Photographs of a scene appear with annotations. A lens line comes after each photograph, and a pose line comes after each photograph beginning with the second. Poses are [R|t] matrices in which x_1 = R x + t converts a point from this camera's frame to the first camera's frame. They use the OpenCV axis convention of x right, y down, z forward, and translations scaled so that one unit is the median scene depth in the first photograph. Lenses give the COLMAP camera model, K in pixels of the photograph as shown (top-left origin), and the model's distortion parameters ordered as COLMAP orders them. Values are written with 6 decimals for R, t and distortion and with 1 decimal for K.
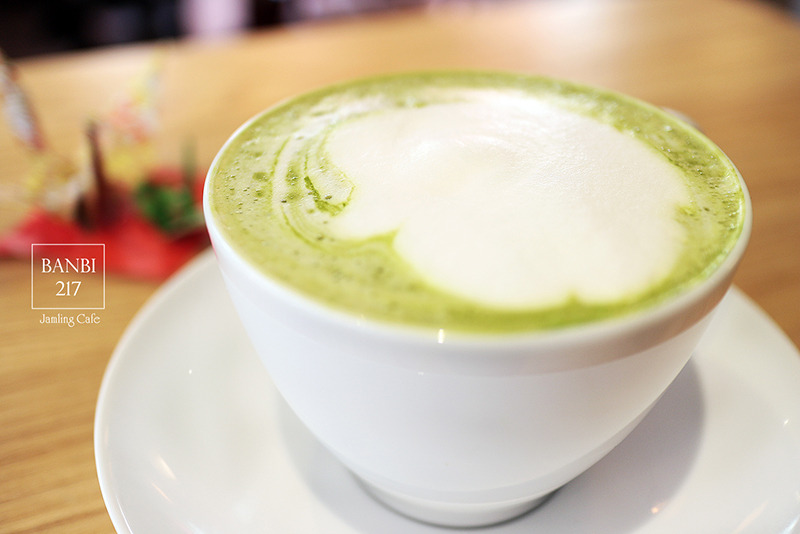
lens RADIAL K [[812.2, 0, 400.0], [0, 812.2, 267.0], [0, 0, 1]] dist [0.009798, 0.009672]
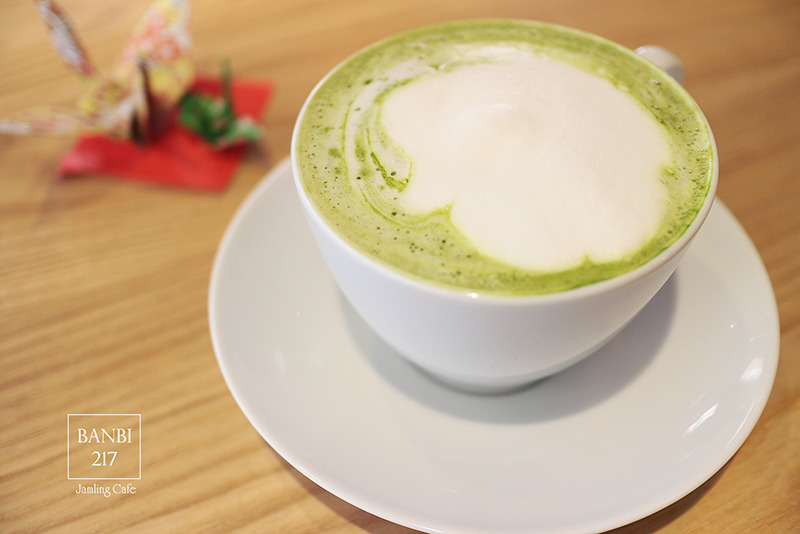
lens RADIAL K [[812.2, 0, 400.0], [0, 812.2, 267.0], [0, 0, 1]] dist [0.009798, 0.009672]
pose [[0.998029, -0.052838, 0.033857, -0.127309], [0.042784, 0.967589, 0.248881, -0.258431], [-0.045910, -0.246942, 0.967942, -0.274090]]
